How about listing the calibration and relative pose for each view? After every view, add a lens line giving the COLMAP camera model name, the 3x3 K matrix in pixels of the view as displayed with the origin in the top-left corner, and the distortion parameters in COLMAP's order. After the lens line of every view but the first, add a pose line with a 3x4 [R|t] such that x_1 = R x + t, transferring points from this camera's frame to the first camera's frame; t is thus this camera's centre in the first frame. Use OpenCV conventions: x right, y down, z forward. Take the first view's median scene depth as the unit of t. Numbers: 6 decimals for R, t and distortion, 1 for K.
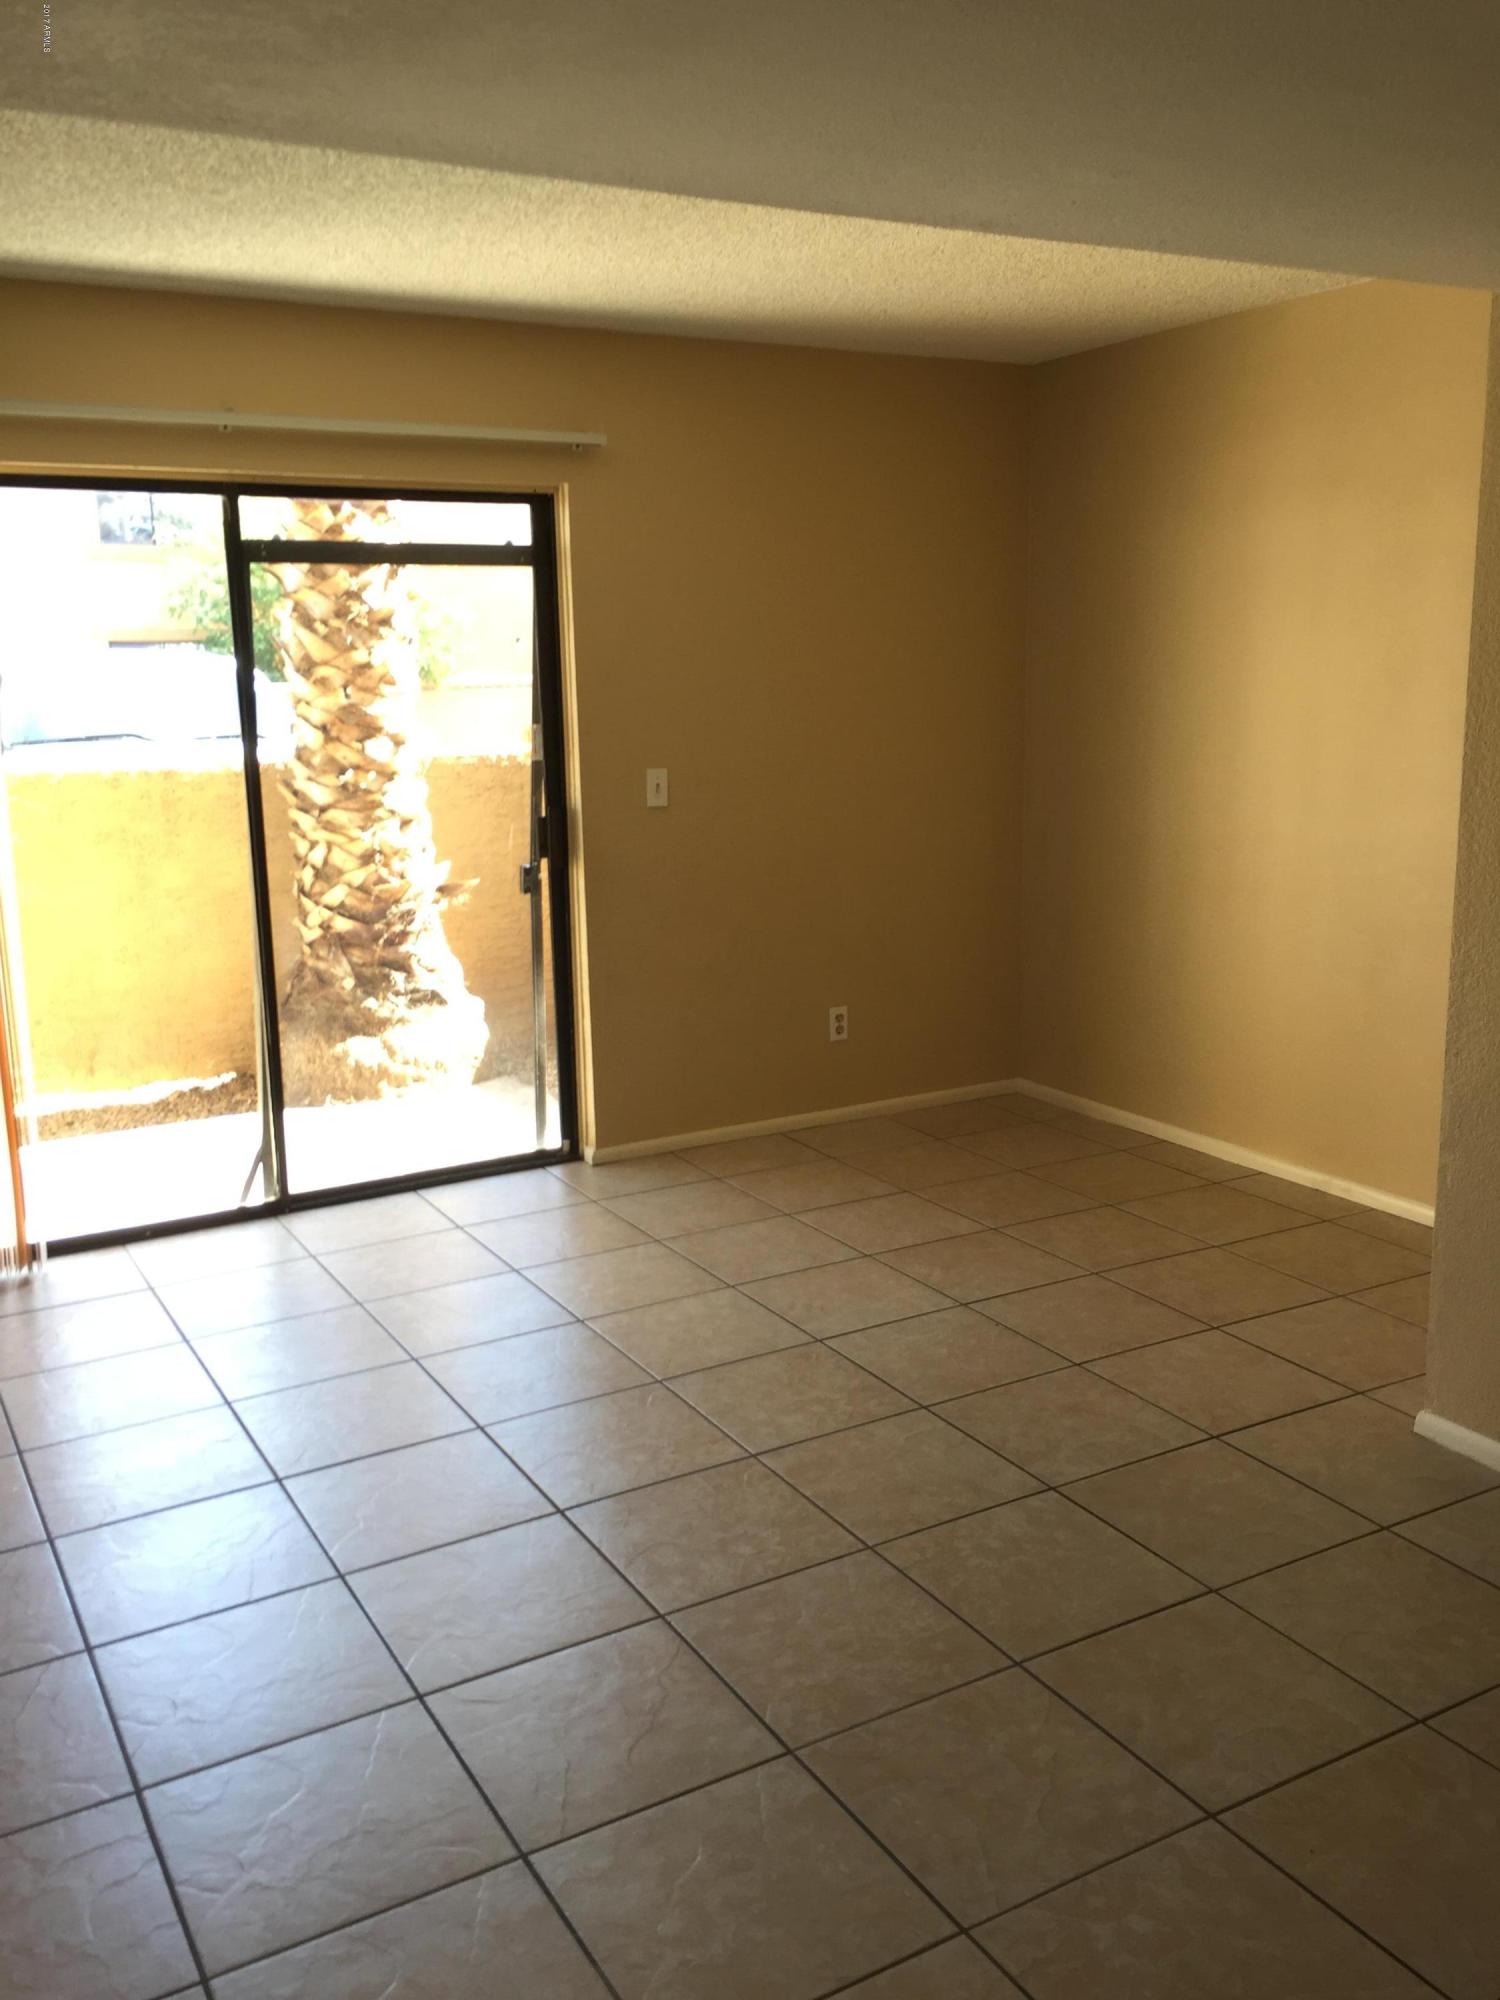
lens RADIAL K [[1703.5, 0, 750.0], [0, 1703.5, 1000.0], [0, 0, 1]] dist [-0.005517, -0.007344]
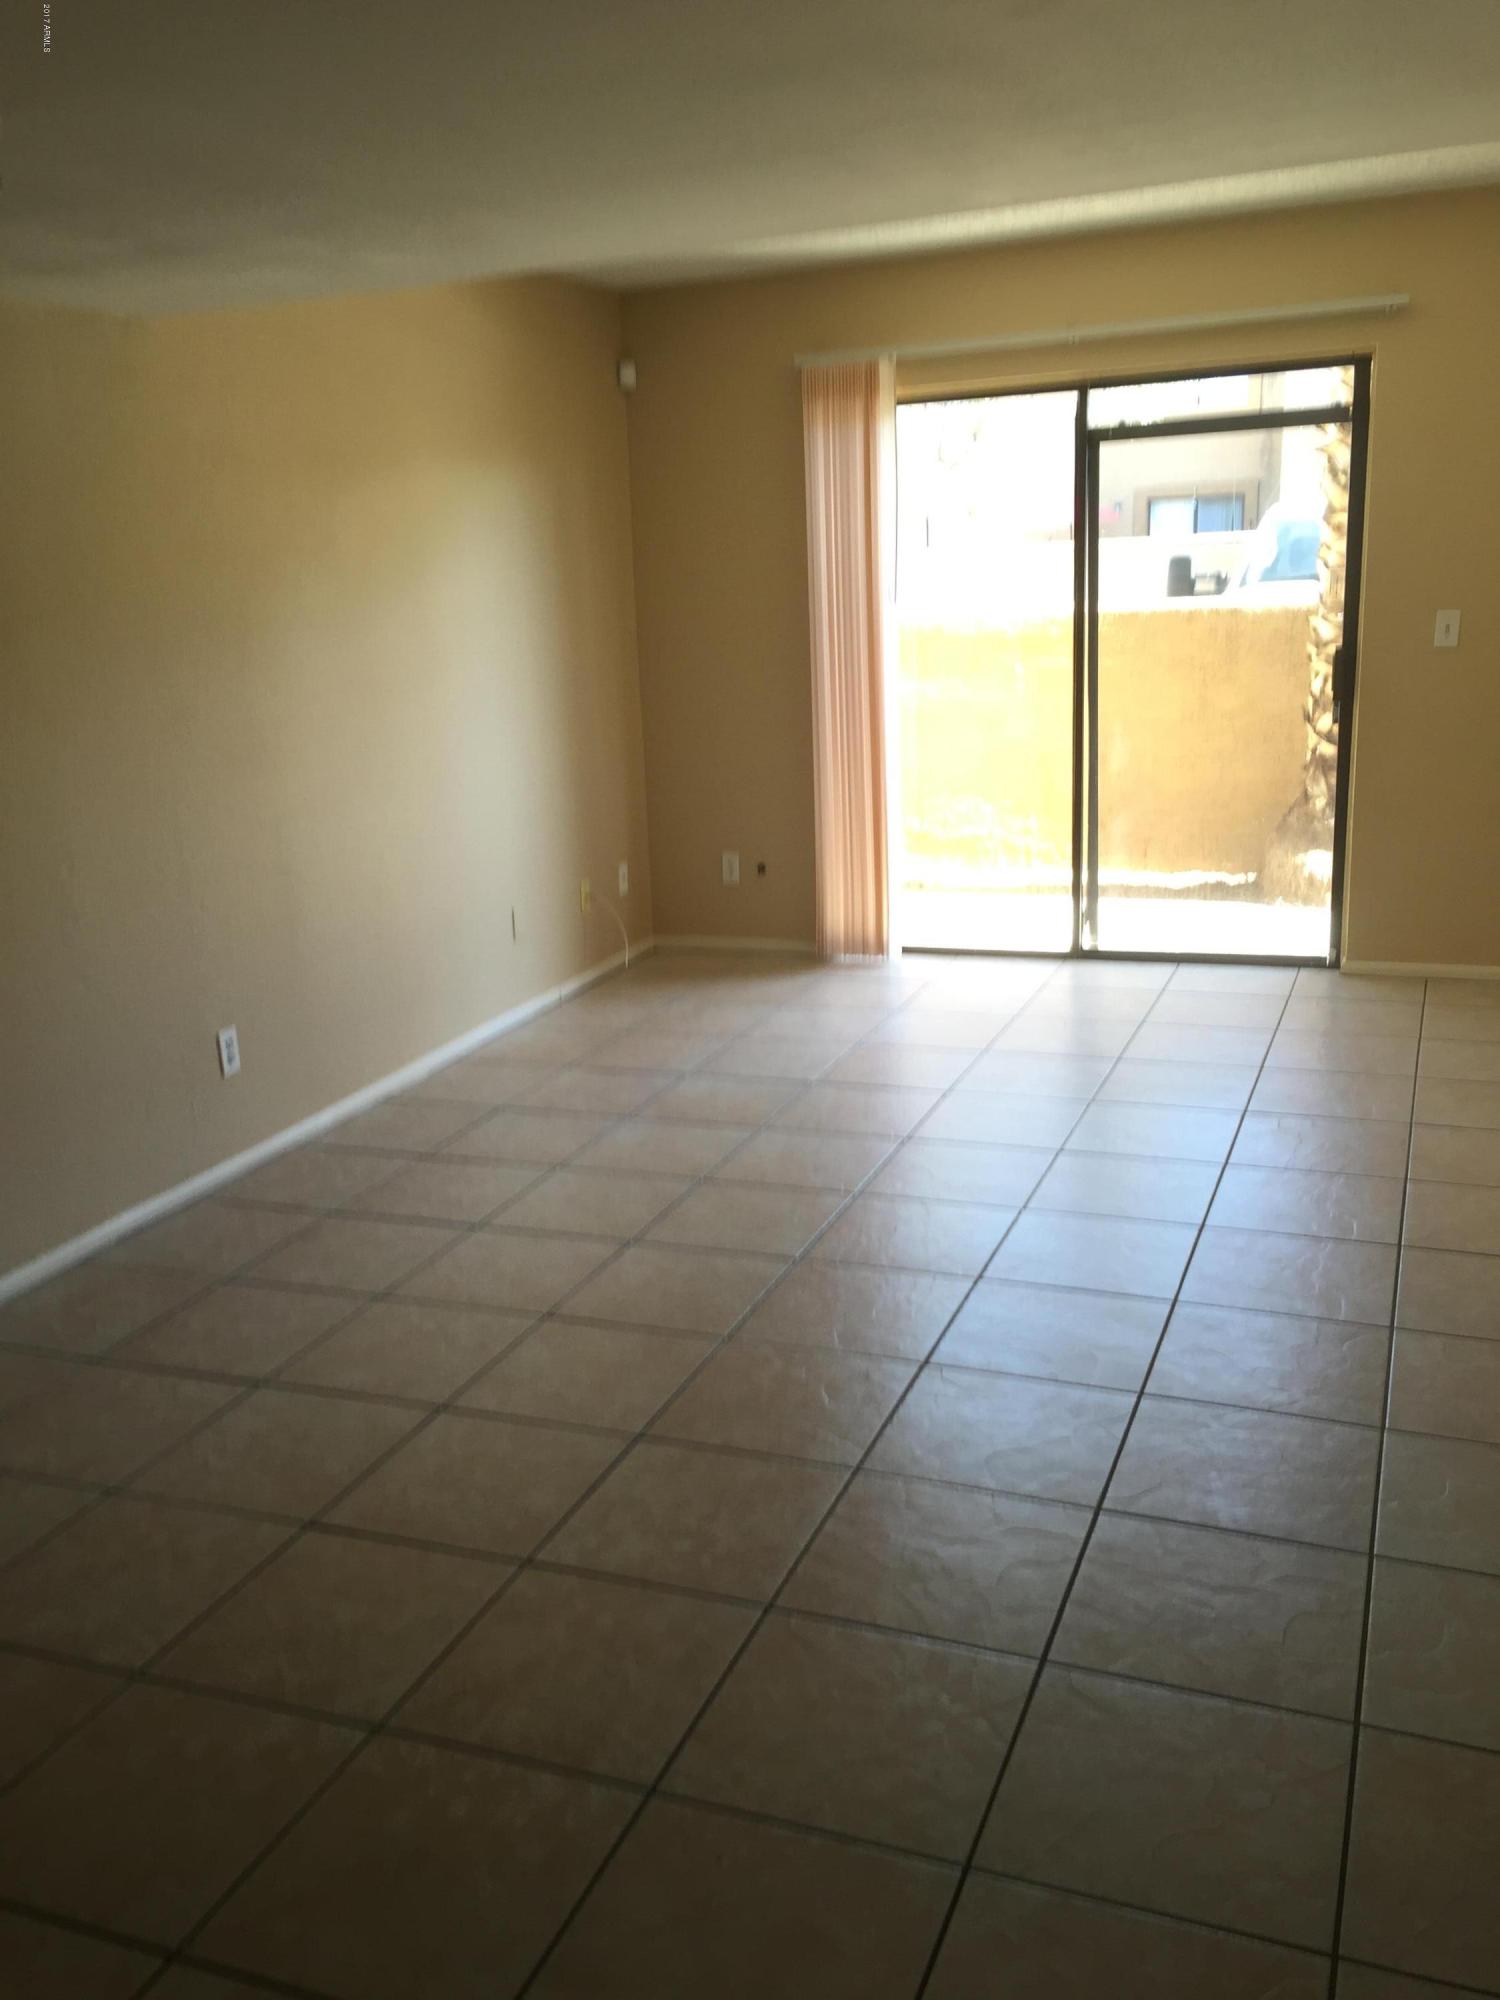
lens RADIAL K [[1703.5, 0, 750.0], [0, 1703.5, 1000.0], [0, 0, 1]] dist [-0.005517, -0.007344]
pose [[0.632852, 0.177497, -0.753653, 0.507876], [-0.103495, 0.984026, 0.144847, -0.006405], [0.767325, -0.013667, 0.641113, -0.010077]]
